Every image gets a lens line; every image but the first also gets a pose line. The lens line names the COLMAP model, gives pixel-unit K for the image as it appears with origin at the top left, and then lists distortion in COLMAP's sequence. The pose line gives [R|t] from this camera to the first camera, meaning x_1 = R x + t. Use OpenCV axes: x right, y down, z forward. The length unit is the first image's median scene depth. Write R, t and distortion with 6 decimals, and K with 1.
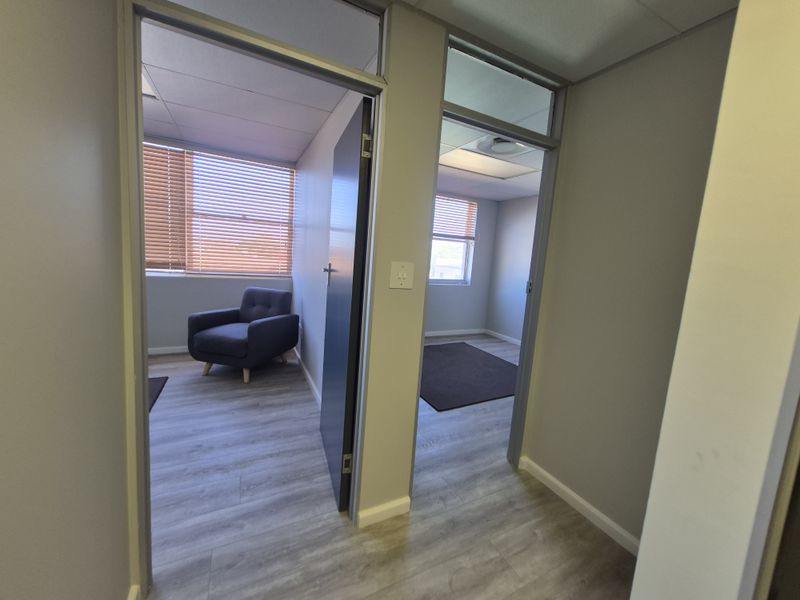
lens RADIAL K [[317.6, 0, 401.7], [0, 317.6, 295.4], [0, 0, 1]] dist [0.004918, 0.000179]
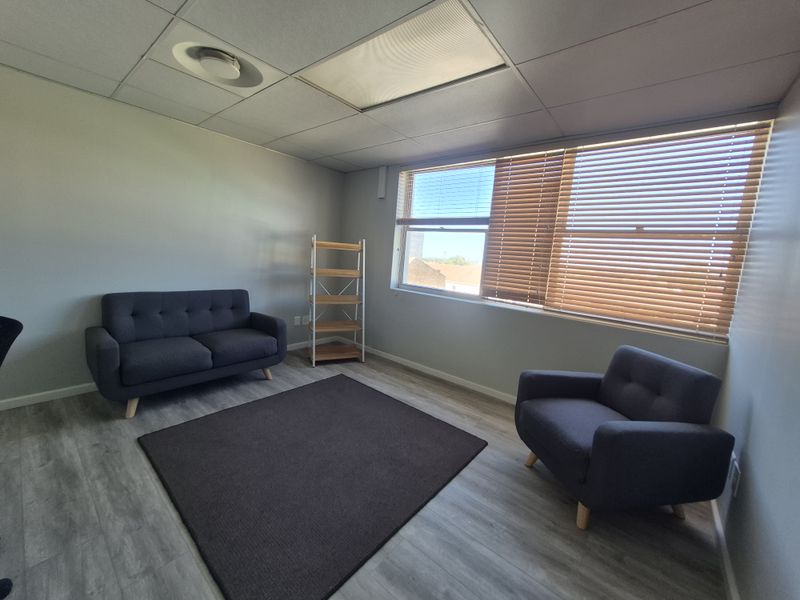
lens RADIAL K [[317.6, 0, 407.2], [0, 317.6, 290.4], [0, 0, 1]] dist [0.004918, 0.000179]
pose [[0.415413, 0.061429, -0.907556, -0.124324], [-0.158572, 0.987331, -0.005754, -0.059444], [0.895705, 0.146303, 0.419891, 0.384147]]
